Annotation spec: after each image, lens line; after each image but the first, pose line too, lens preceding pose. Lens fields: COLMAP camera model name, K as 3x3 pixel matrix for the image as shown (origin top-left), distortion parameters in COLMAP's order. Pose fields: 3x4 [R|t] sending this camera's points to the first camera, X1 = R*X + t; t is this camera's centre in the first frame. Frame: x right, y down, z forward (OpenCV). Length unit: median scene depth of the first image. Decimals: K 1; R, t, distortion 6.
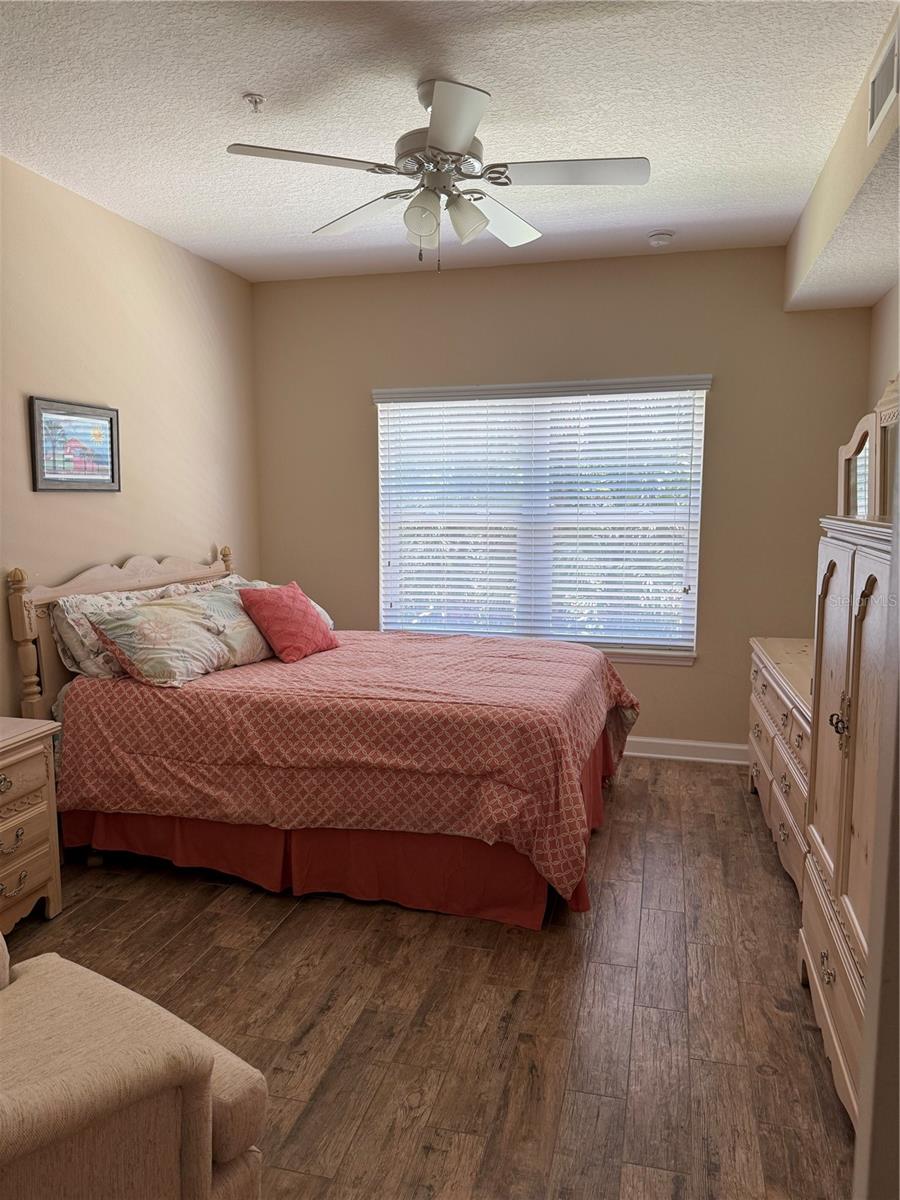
lens RADIAL K [[838.1, 0, 450.0], [0, 838.1, 600.0], [0, 0, 1]] dist [0.006308, -0.000089]
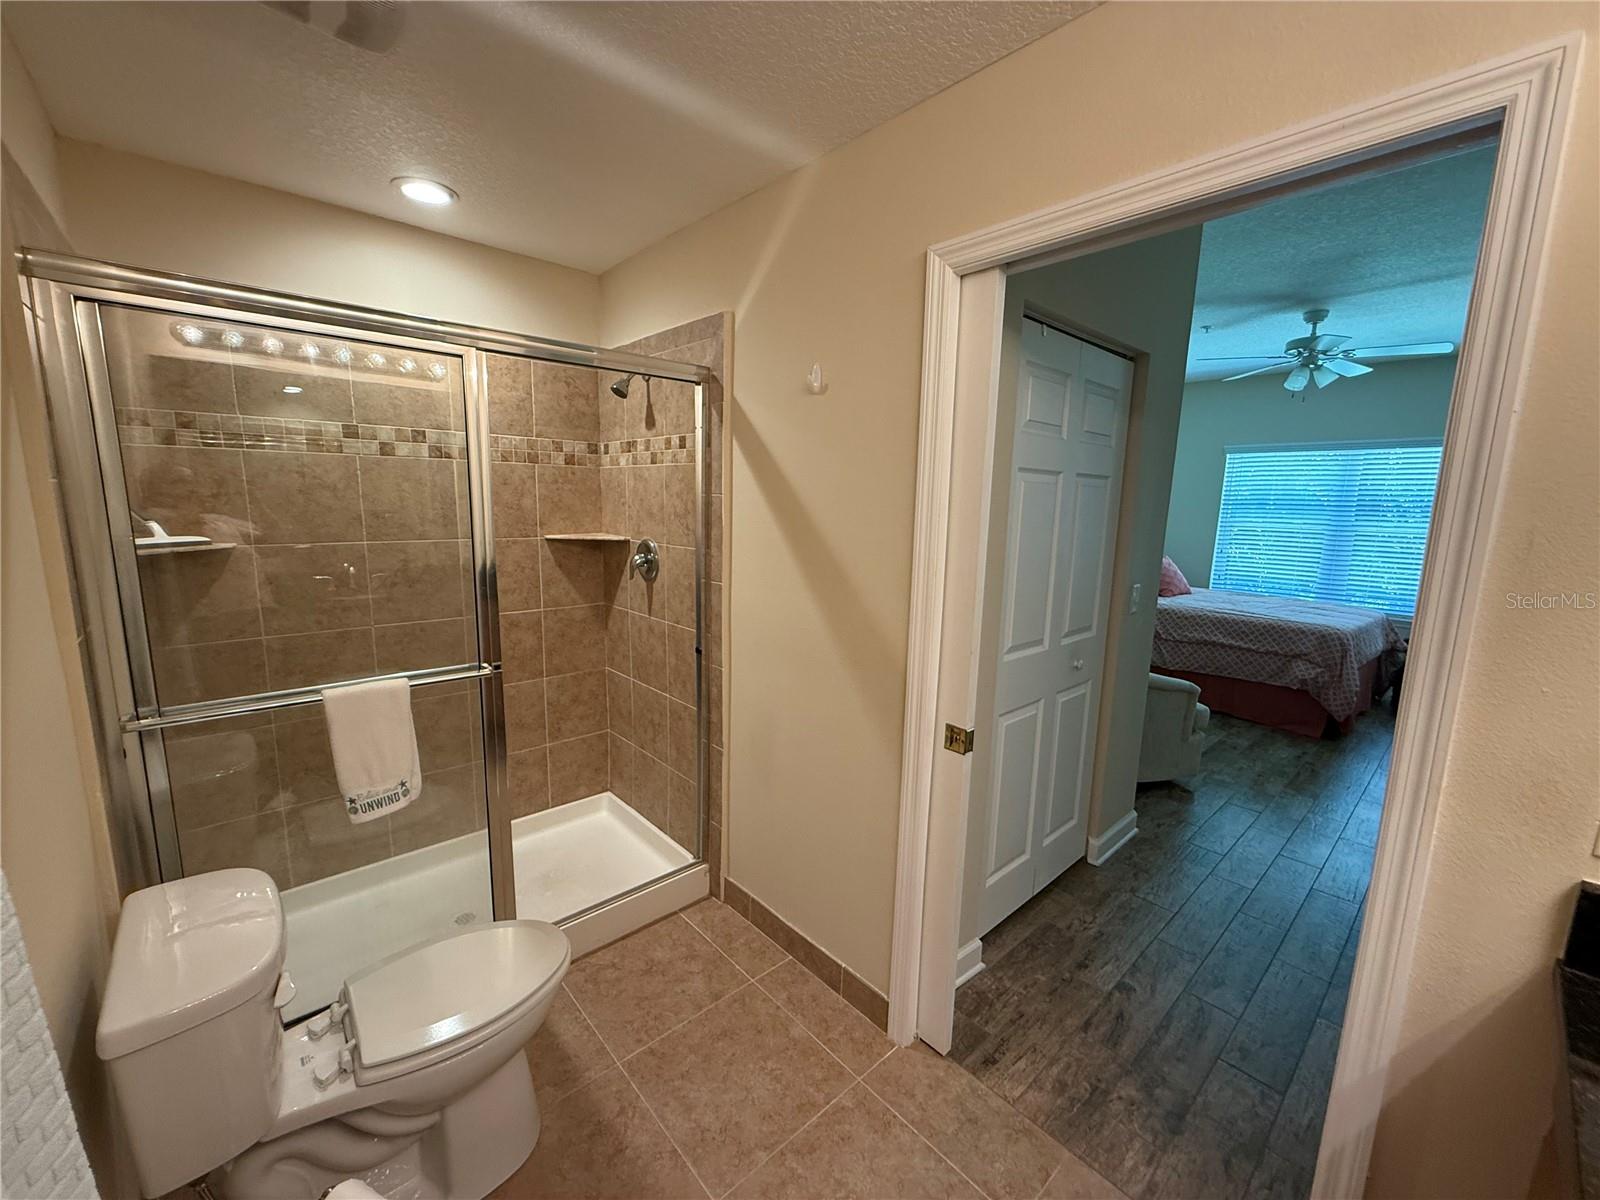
lens RADIAL K [[644.8, 0, 800.0], [0, 644.8, 600.0], [0, 0, 1]] dist [0.000031, 0.000312]
pose [[0.835469, 0.113519, -0.537685, -0.130049], [-0.098190, 0.993523, 0.057188, 0.104823], [0.540694, 0.005016, 0.841204, -0.899171]]
